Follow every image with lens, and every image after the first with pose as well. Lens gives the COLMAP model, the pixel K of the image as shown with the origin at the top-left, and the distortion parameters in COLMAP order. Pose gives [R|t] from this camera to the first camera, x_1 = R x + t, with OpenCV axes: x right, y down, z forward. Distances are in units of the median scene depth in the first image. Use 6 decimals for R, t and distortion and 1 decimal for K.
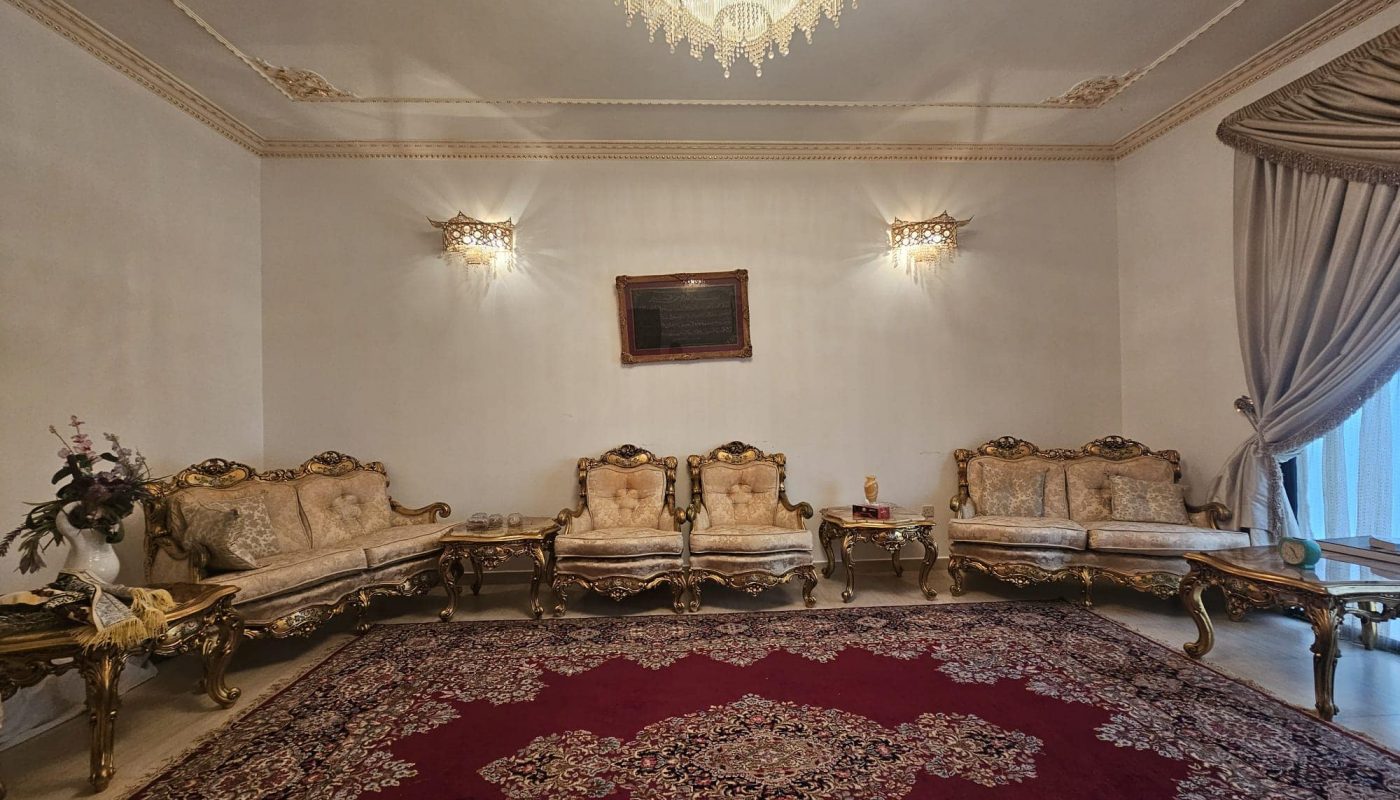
lens RADIAL K [[573.7, 0, 703.4], [0, 573.7, 407.3], [0, 0, 1]] dist [-0.003948, -0.000230]
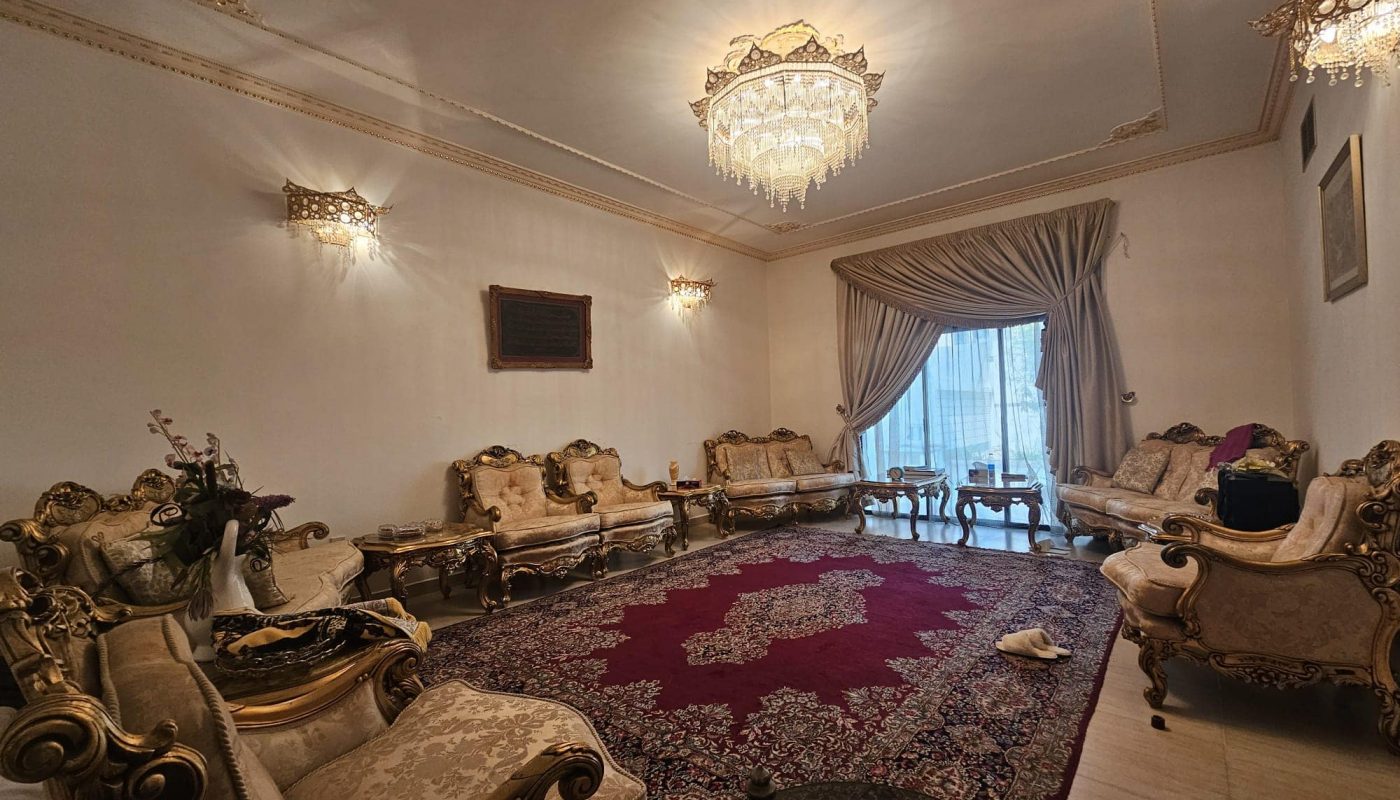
lens RADIAL K [[573.7, 0, 703.4], [0, 573.7, 407.3], [0, 0, 1]] dist [-0.003948, -0.000230]
pose [[0.687577, 0.006955, 0.726078, -0.670464], [0.009087, 0.999793, -0.018182, 0.018121], [-0.726055, 0.019100, 0.687371, 0.004924]]
